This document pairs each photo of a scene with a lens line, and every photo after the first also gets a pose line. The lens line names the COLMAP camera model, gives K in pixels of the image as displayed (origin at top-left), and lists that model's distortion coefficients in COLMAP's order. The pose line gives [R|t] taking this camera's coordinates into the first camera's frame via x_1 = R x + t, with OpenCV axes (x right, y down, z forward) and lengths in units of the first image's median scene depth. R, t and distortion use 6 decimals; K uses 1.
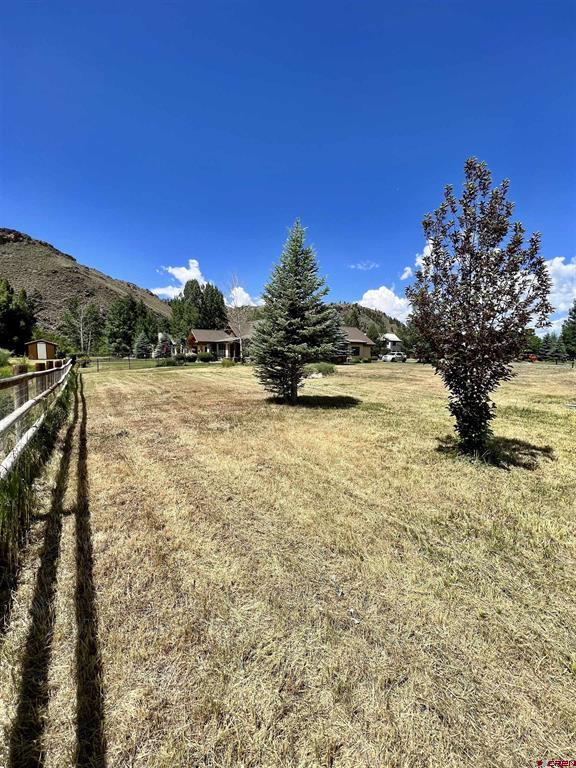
lens RADIAL K [[305.6, 0, 288.0], [0, 305.6, 384.0], [0, 0, 1]] dist [-0.000391, -0.000054]
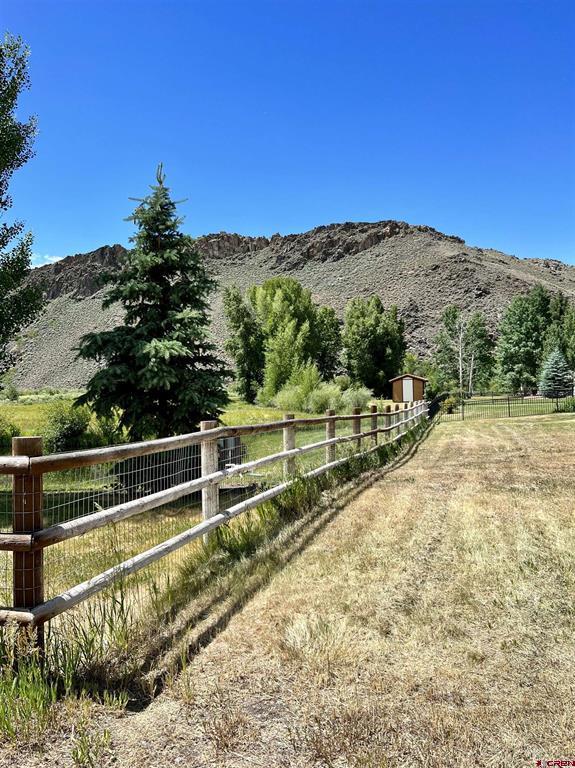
lens RADIAL K [[585.1, 0, 287.5], [0, 585.1, 384.0], [0, 0, 1]] dist [0.043038, -0.002841]
pose [[0.627097, -0.036648, -0.778078, 0.145539], [-0.045940, 0.995414, -0.083910, 0.007885], [0.777585, 0.088365, 0.622538, -0.113578]]
